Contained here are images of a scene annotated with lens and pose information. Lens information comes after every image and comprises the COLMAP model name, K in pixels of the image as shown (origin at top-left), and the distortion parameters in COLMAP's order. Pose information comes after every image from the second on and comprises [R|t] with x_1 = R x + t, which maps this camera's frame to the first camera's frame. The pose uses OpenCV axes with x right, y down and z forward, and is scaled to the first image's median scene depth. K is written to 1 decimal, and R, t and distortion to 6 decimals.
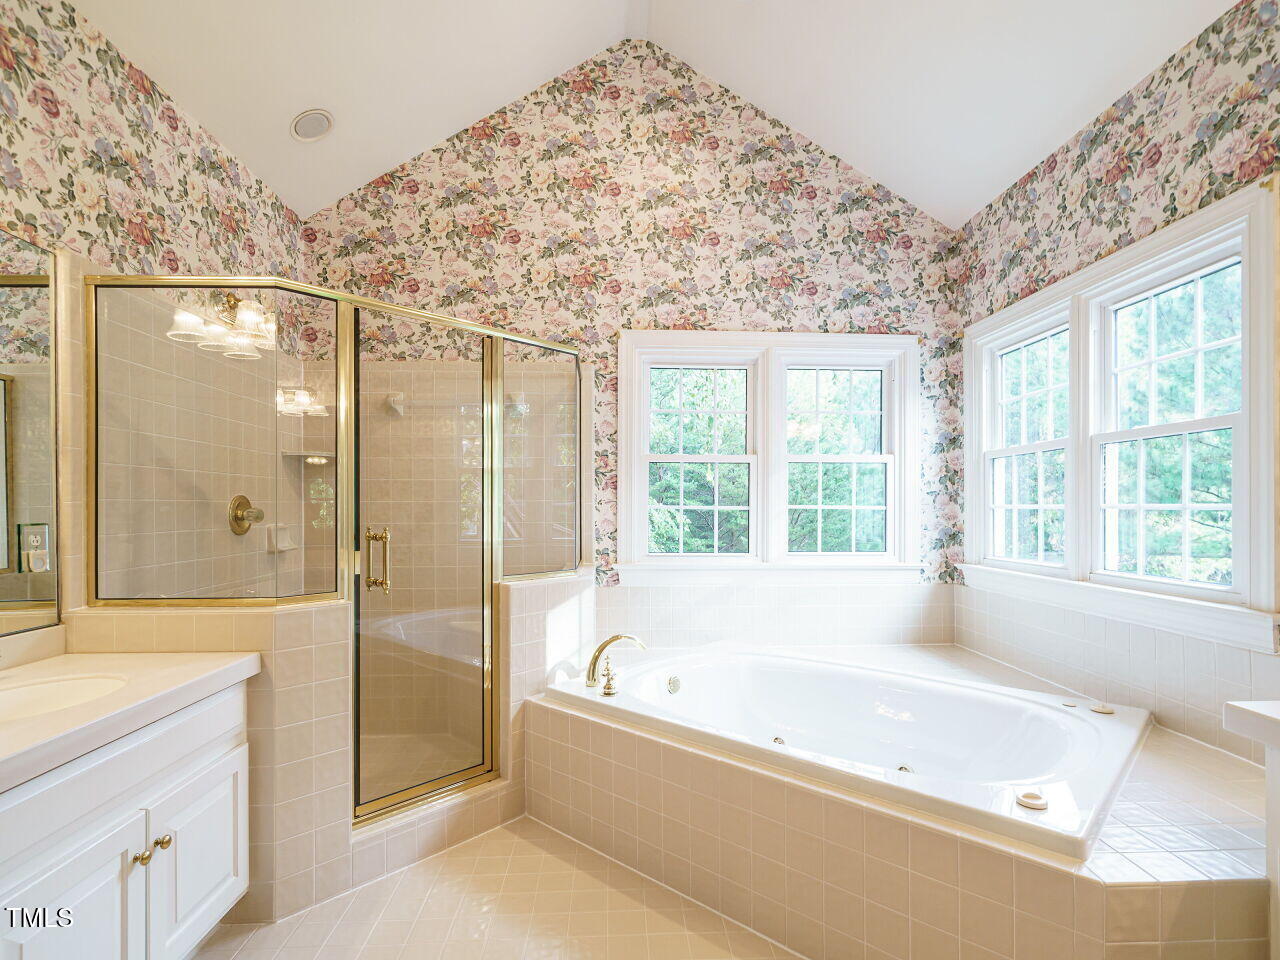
lens RADIAL K [[666.5, 0, 639.1], [0, 666.5, 510.0], [0, 0, 1]] dist [0.000428, 0.002163]
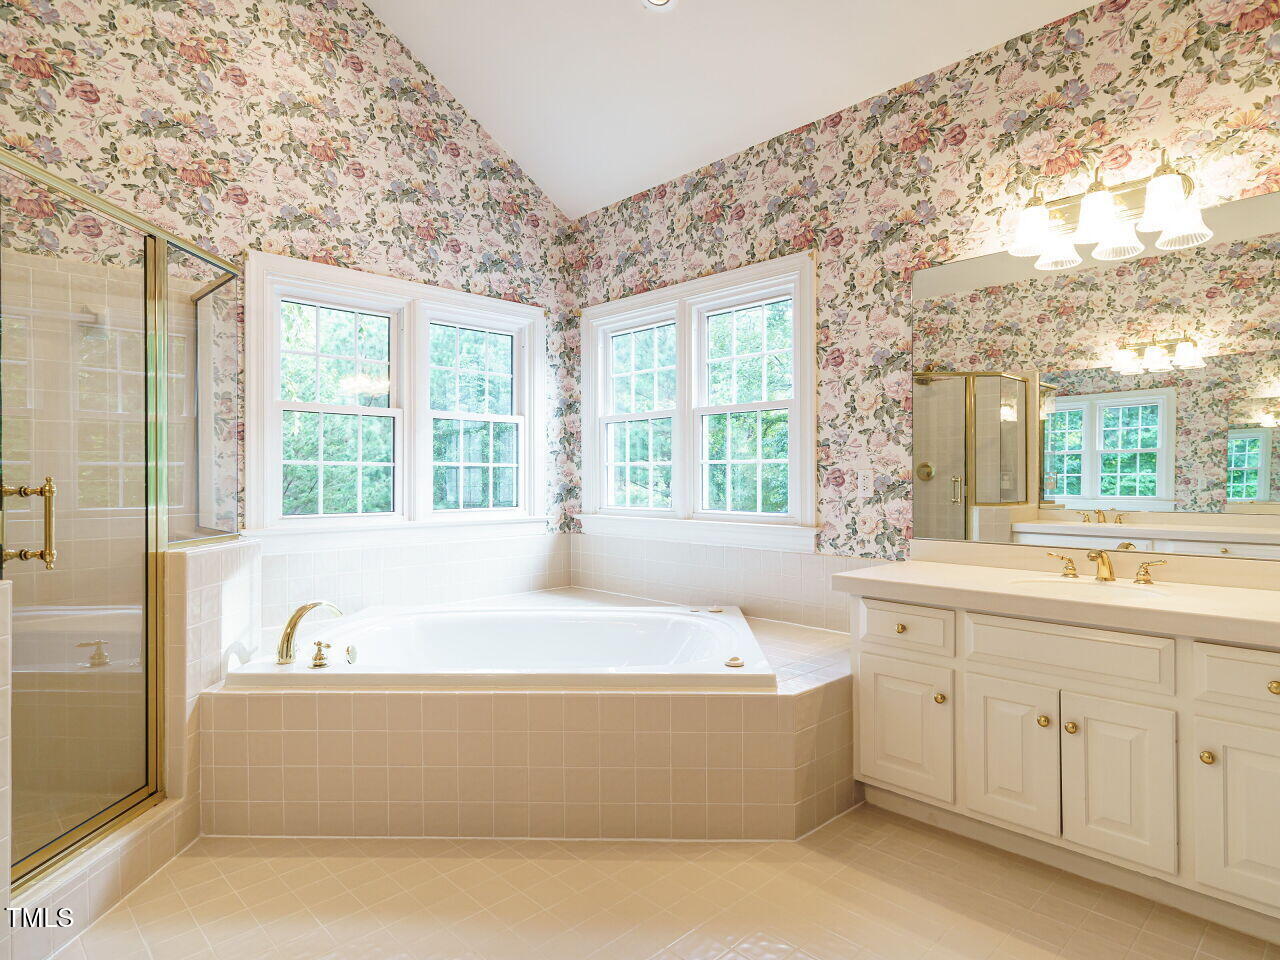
lens RADIAL K [[748.5, 0, 640.0], [0, 748.5, 480.0], [0, 0, 1]] dist [0.021336, 0.002098]
pose [[0.752133, -0.005679, 0.658986, -0.327741], [0.005645, 0.999982, 0.002174, 0.022409], [-0.658987, 0.002085, 0.752152, -0.039171]]
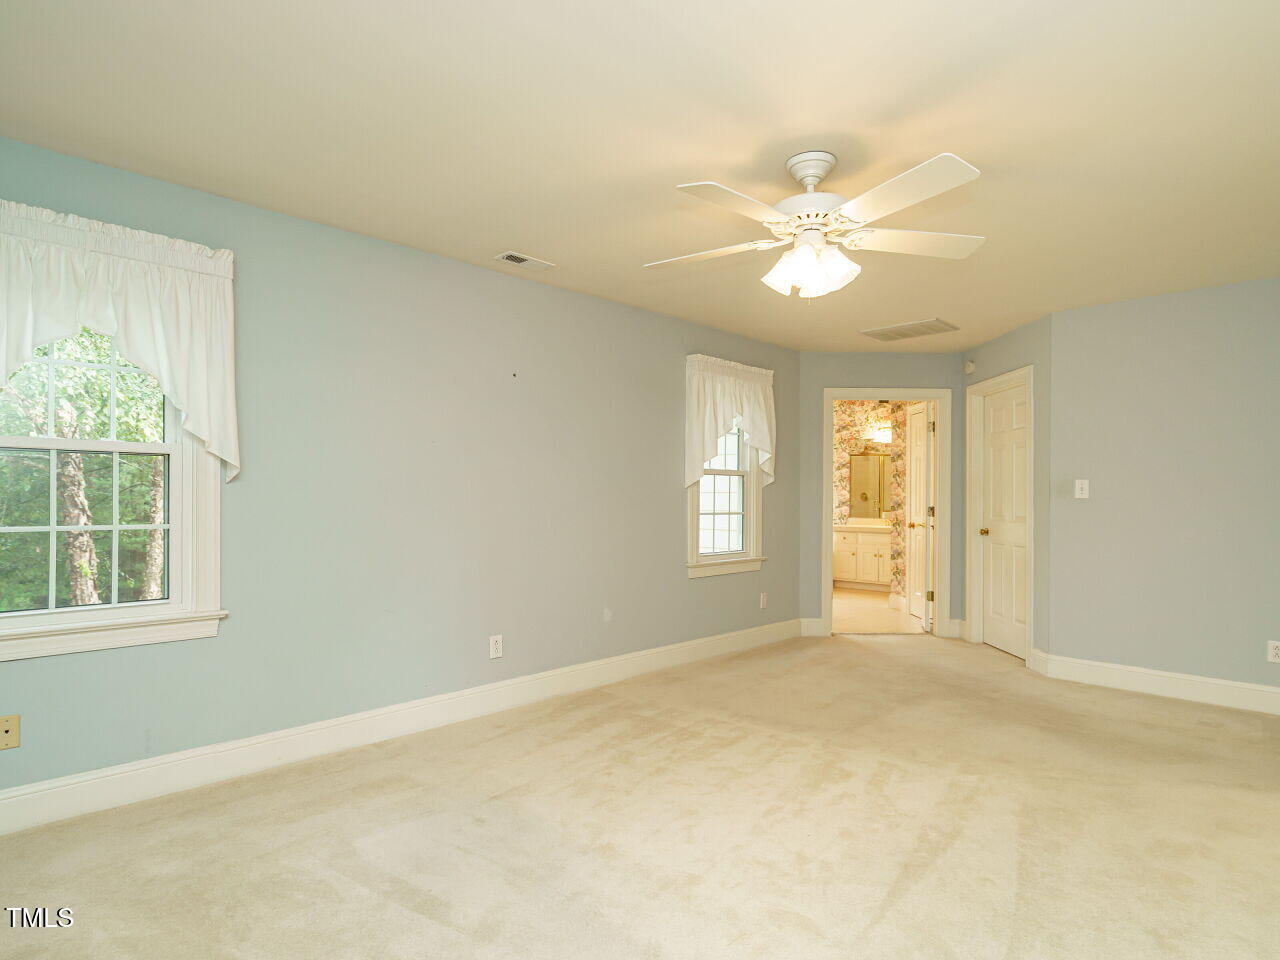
lens RADIAL K [[727.8, 0, 644.6], [0, 727.8, 467.9], [0, 0, 1]] dist [-0.000959, 0.000888]
pose [[0.729153, 0.037521, 0.683322, -2.424624], [-0.014878, 0.999129, -0.038986, 0.019195], [-0.684189, 0.018260, 0.729076, -1.355856]]
